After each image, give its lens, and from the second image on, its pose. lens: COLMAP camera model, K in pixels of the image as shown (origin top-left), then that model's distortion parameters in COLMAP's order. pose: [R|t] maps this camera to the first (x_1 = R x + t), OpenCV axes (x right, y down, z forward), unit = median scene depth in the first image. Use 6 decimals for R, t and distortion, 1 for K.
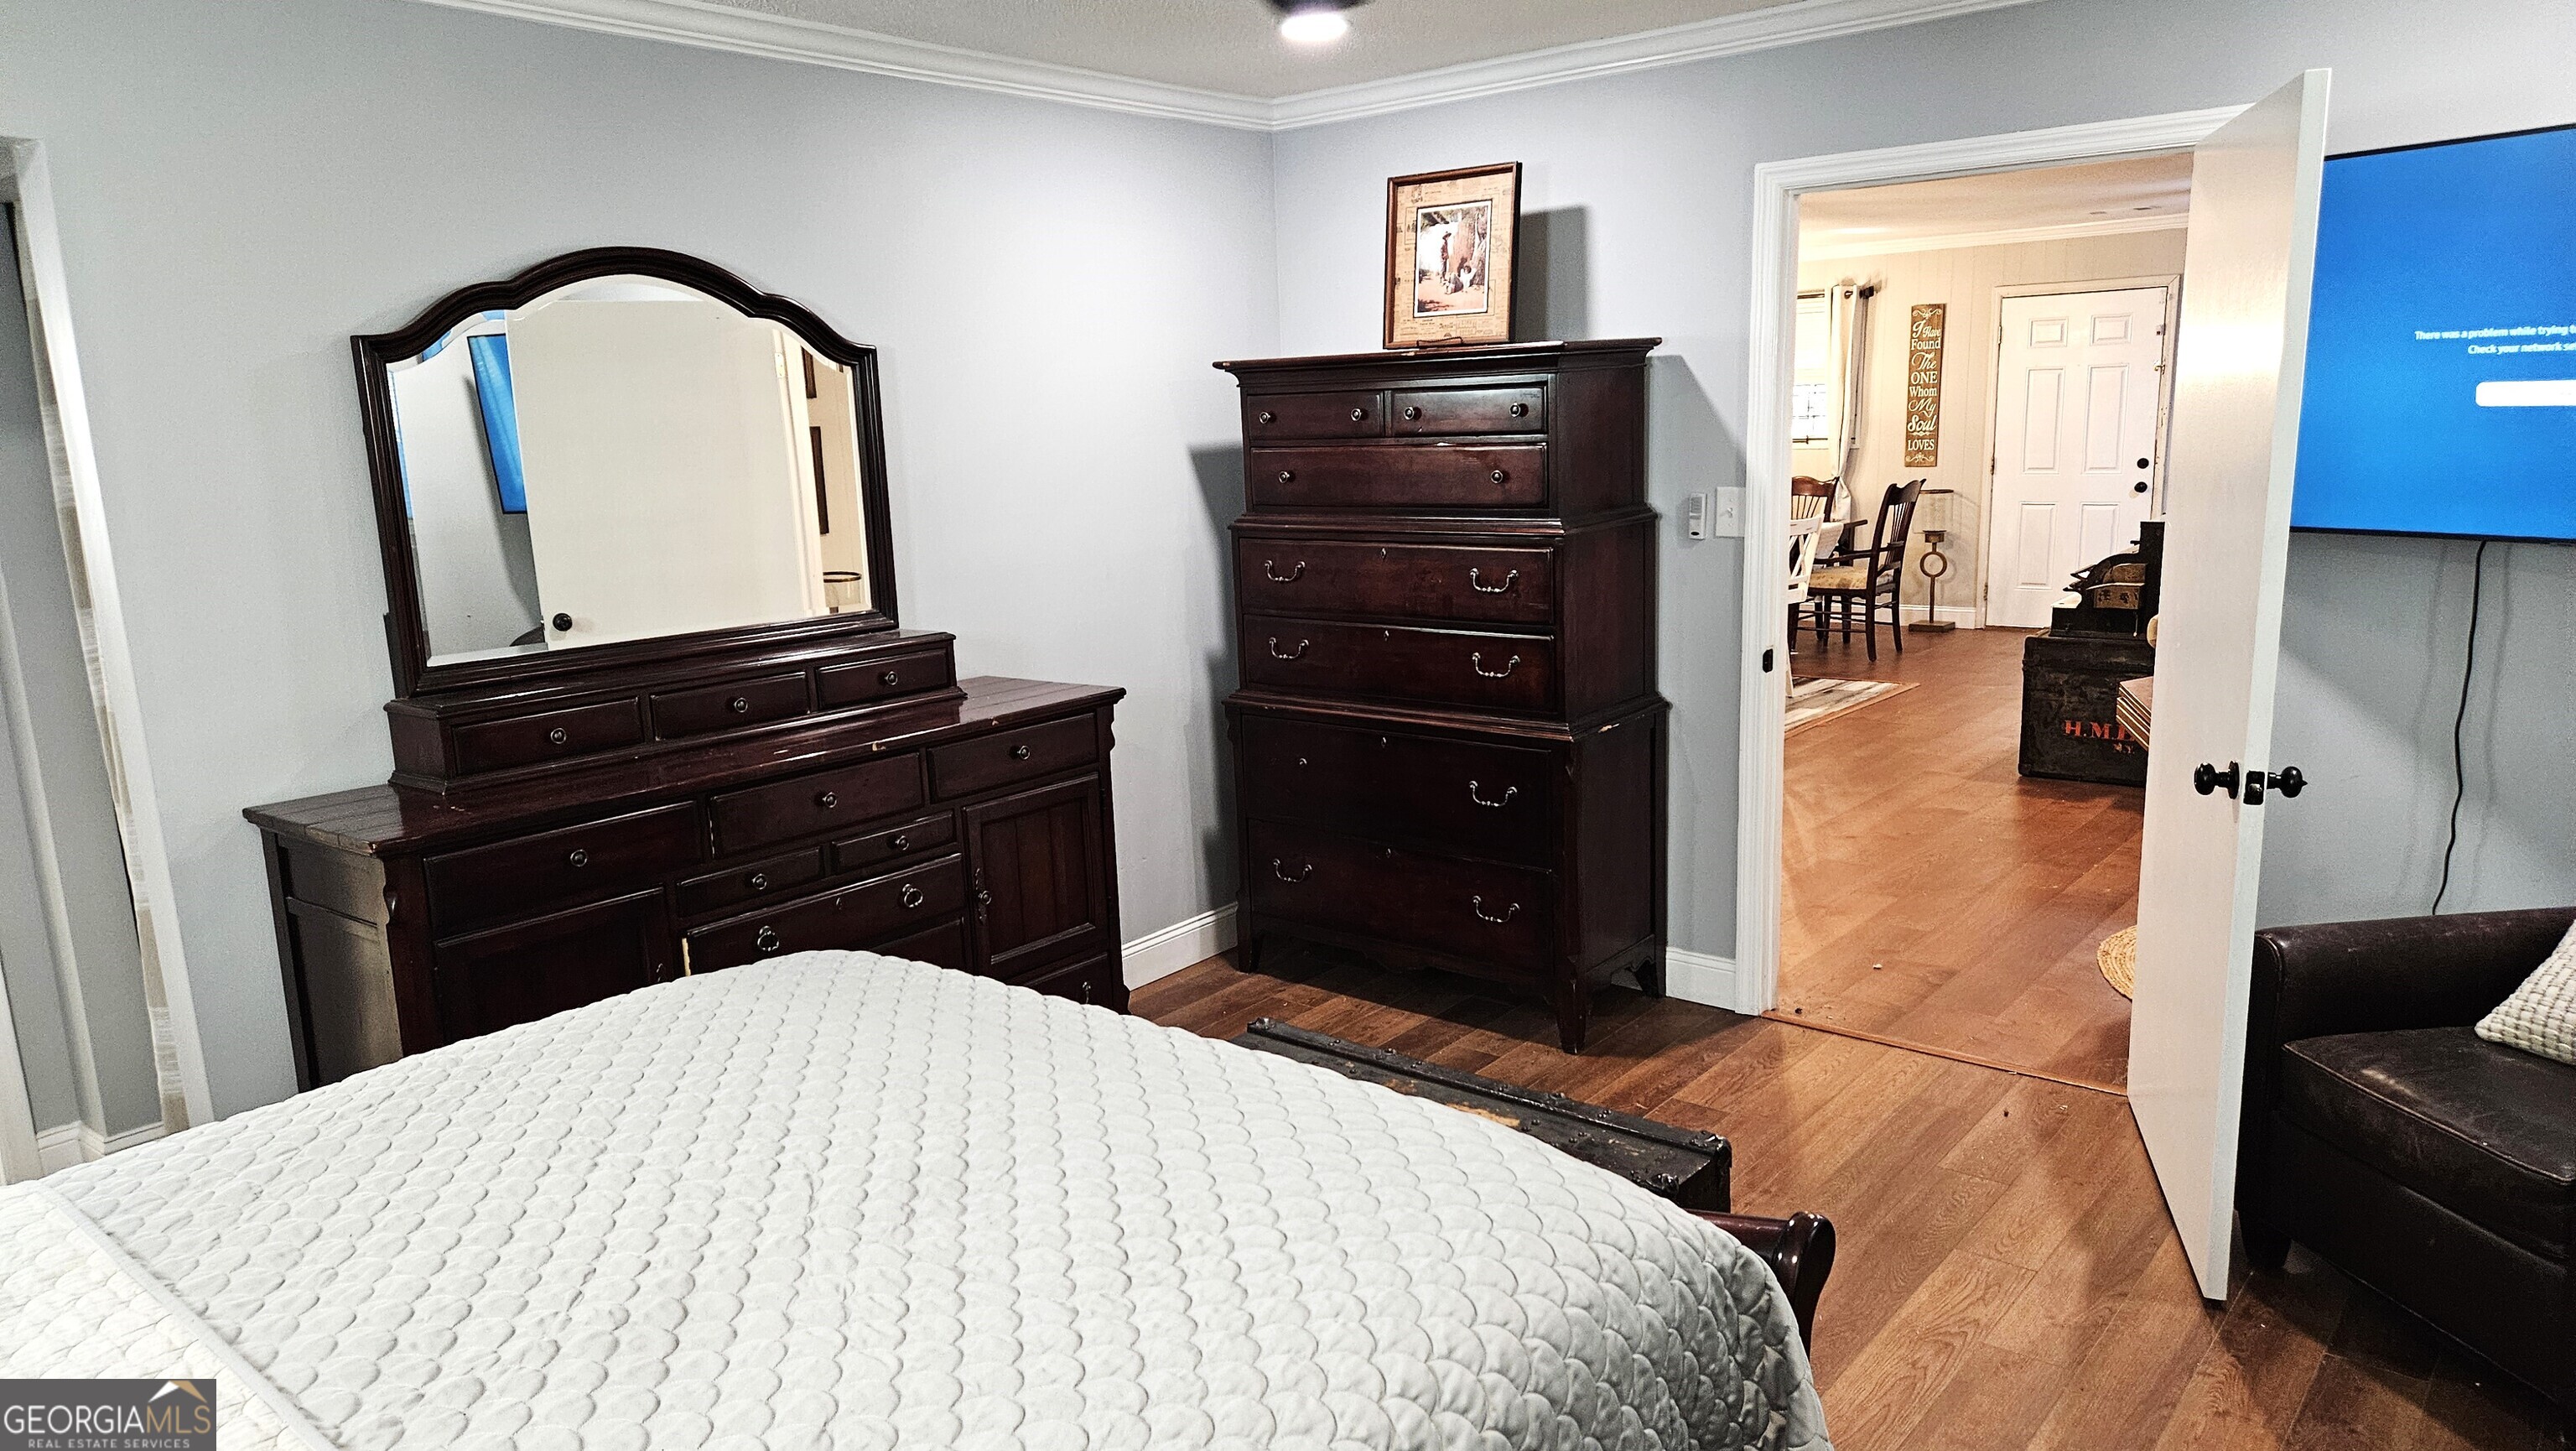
lens RADIAL K [[1718.4, 0, 1294.2], [0, 1718.4, 738.5], [0, 0, 1]] dist [0.075766, -0.070389]
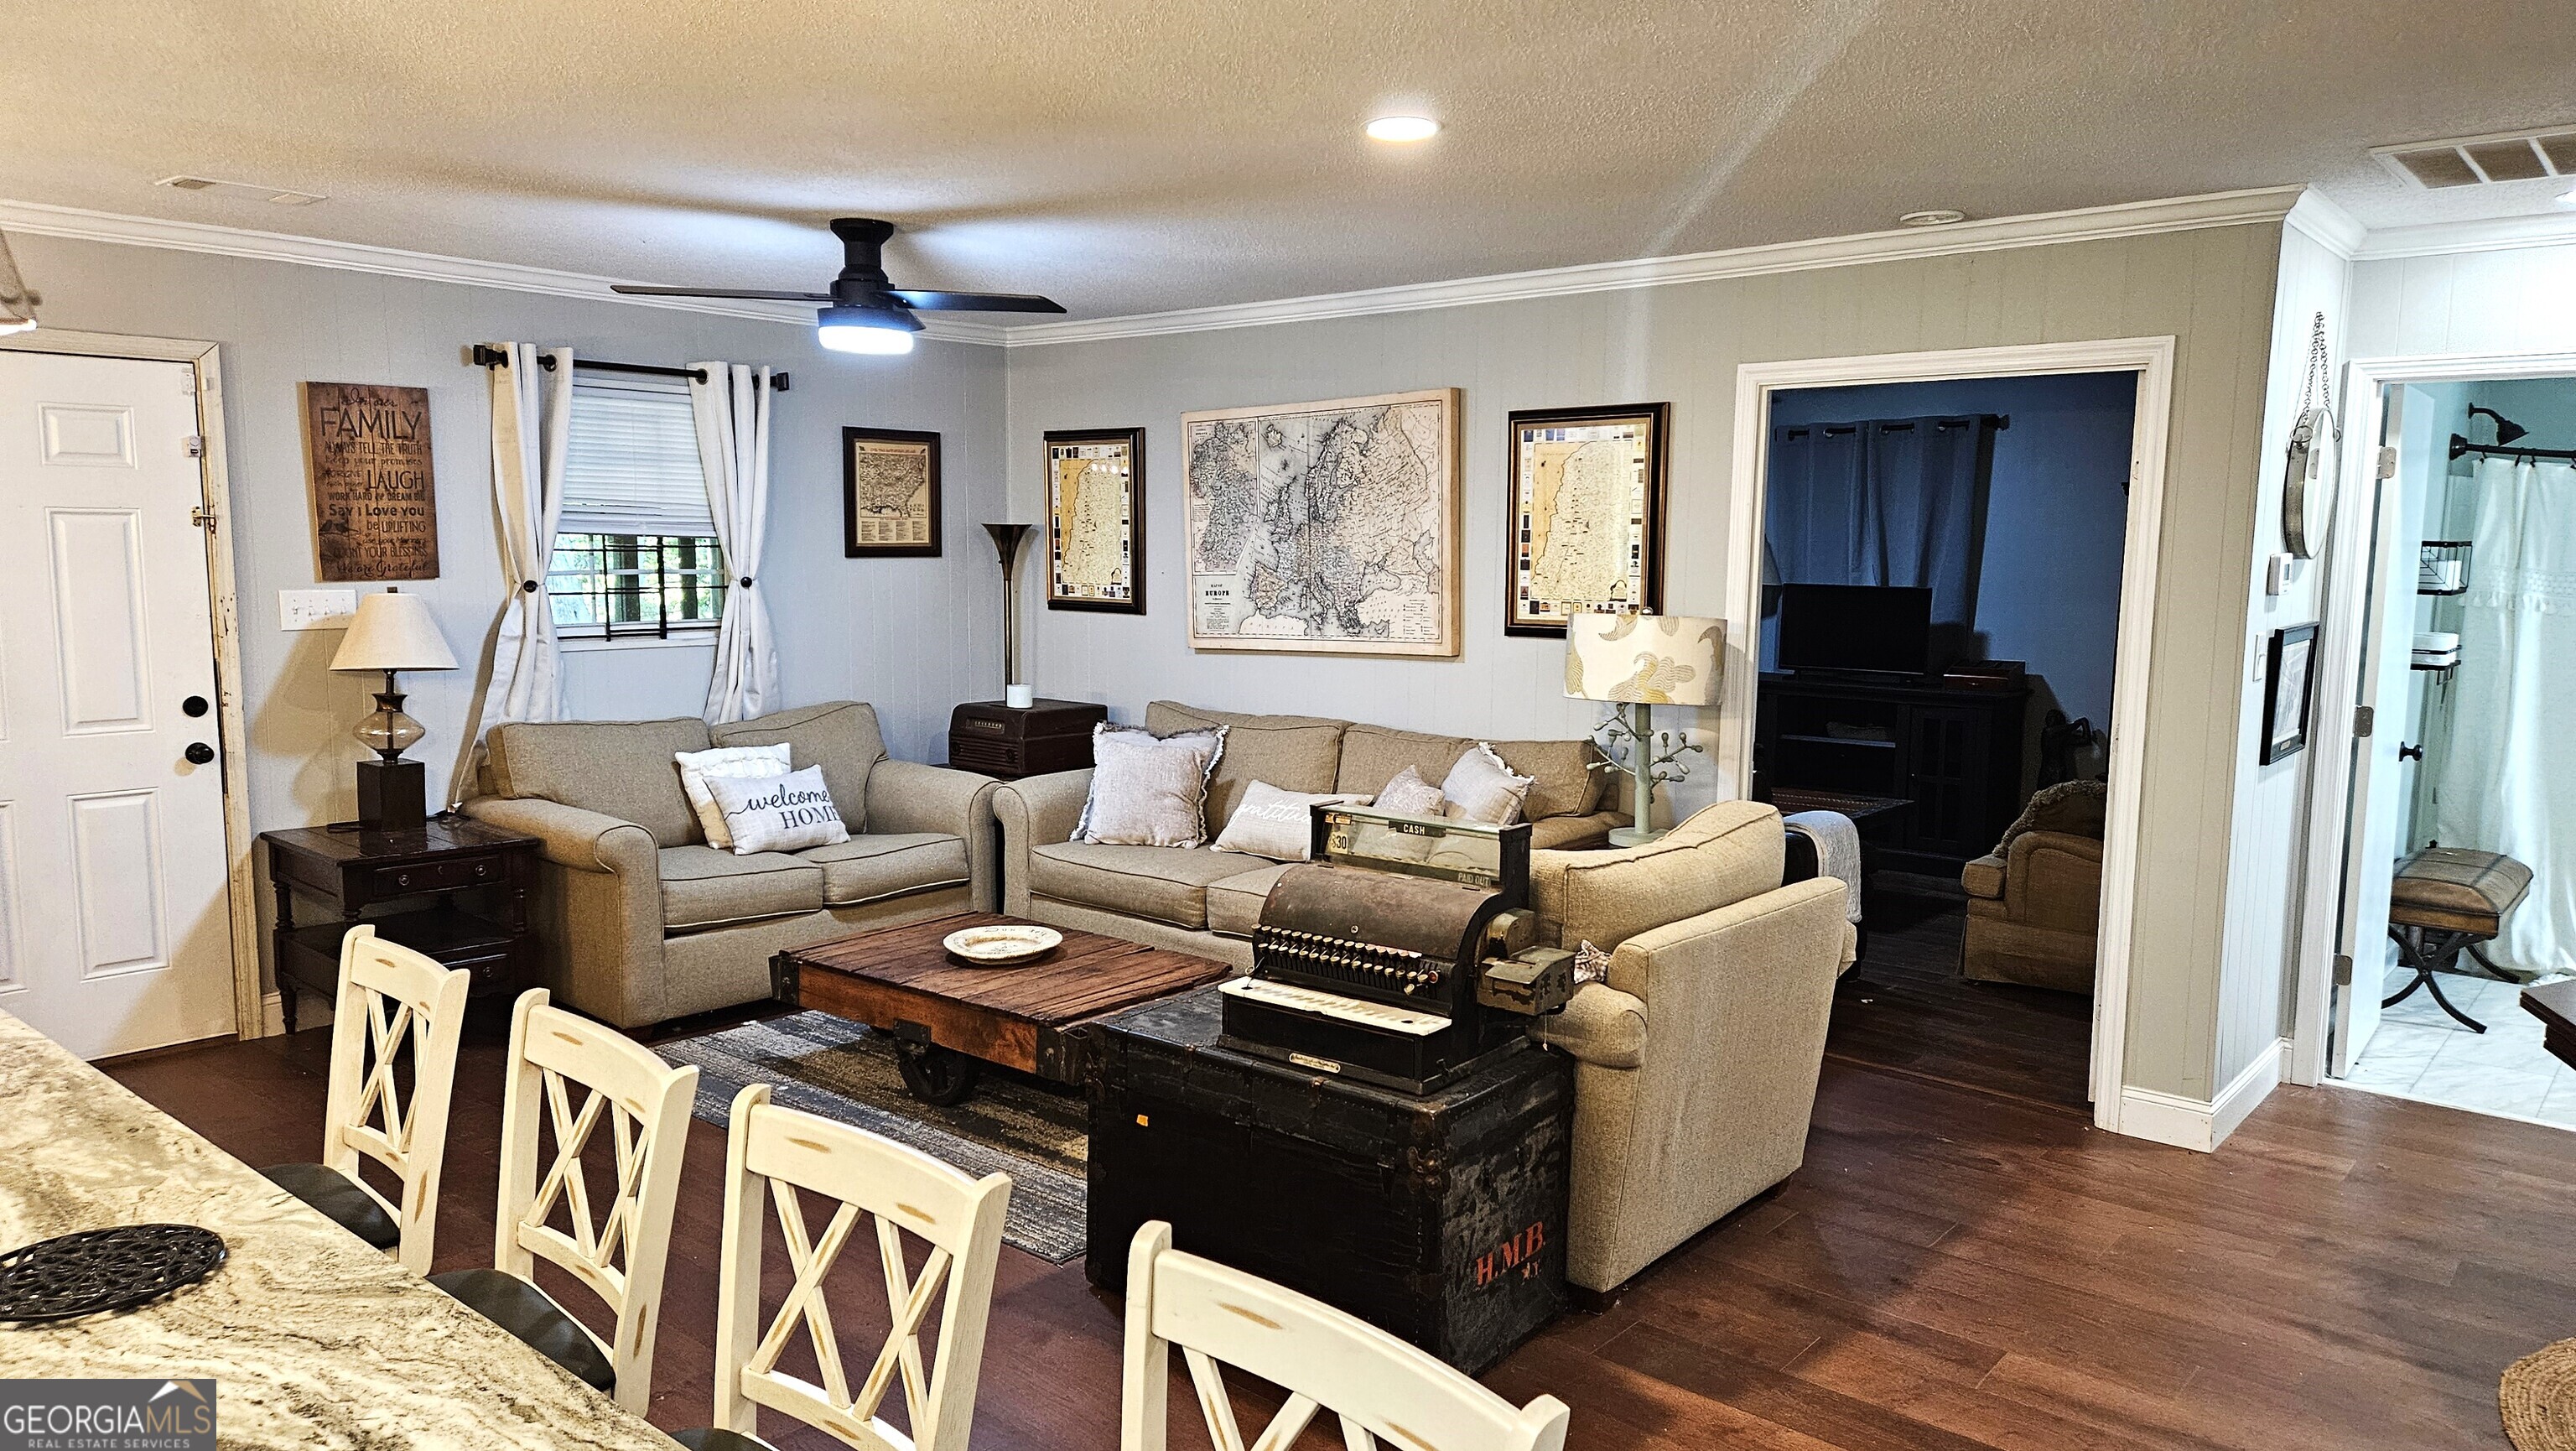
lens RADIAL K [[1718.4, 0, 1294.2], [0, 1718.4, 738.5], [0, 0, 1]] dist [0.075766, -0.070389]
pose [[0.018445, -0.084436, 0.996258, -0.009986], [0.182546, 0.979964, 0.079675, -0.131476], [-0.983024, 0.180394, 0.033489, 0.675501]]
